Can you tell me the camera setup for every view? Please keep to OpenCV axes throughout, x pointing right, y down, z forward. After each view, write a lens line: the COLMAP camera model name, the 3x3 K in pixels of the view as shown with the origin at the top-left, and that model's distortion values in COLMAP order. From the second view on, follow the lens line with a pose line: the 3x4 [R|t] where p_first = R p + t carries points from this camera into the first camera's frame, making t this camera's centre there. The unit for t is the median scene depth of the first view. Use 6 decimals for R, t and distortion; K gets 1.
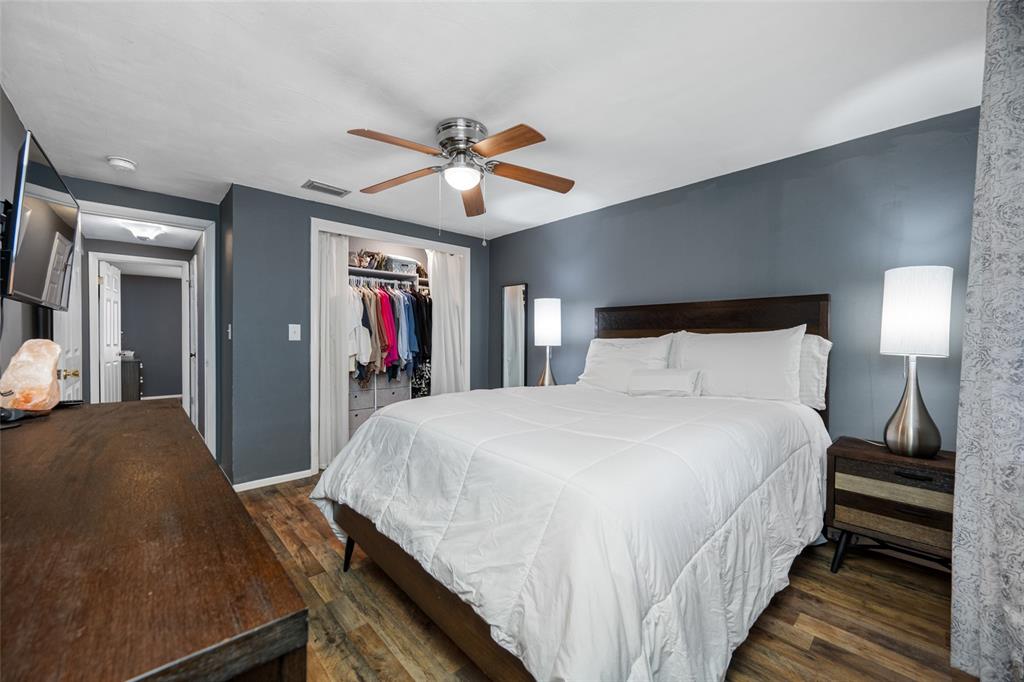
lens RADIAL K [[407.1, 0, 521.4], [0, 407.1, 323.9], [0, 0, 1]] dist [-0.009608, -0.000505]
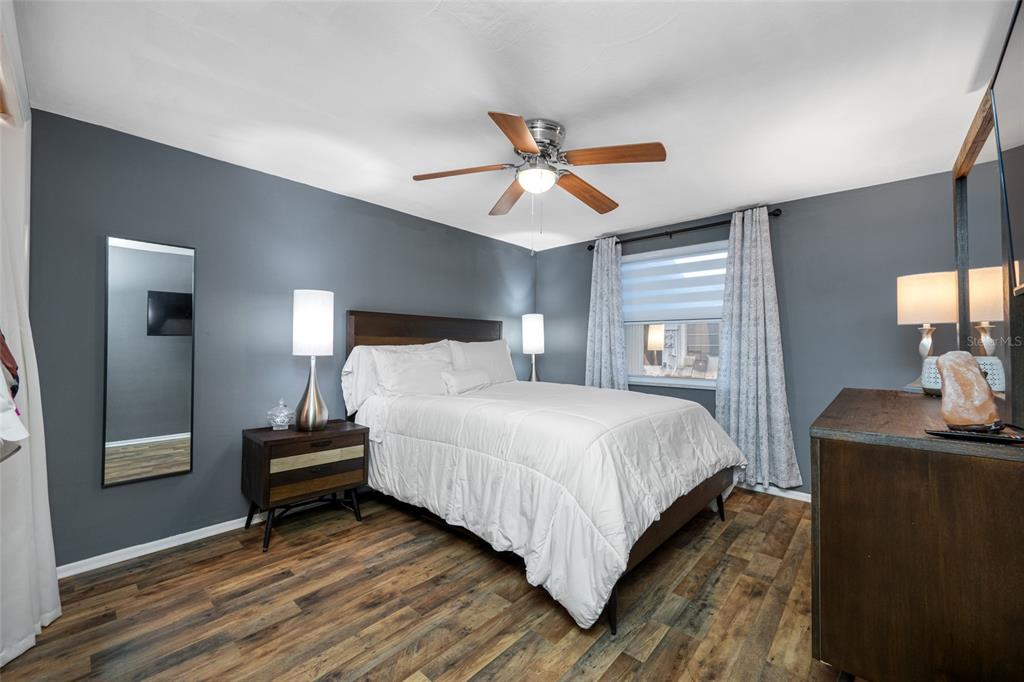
lens RADIAL K [[407.1, 0, 503.7], [0, 407.1, 339.1], [0, 0, 1]] dist [-0.009608, -0.000505]
pose [[-0.066750, 0.007716, 0.997740, -0.690008], [-0.041452, 0.999085, -0.010499, 0.016939], [-0.996908, -0.042059, -0.066369, 0.722131]]
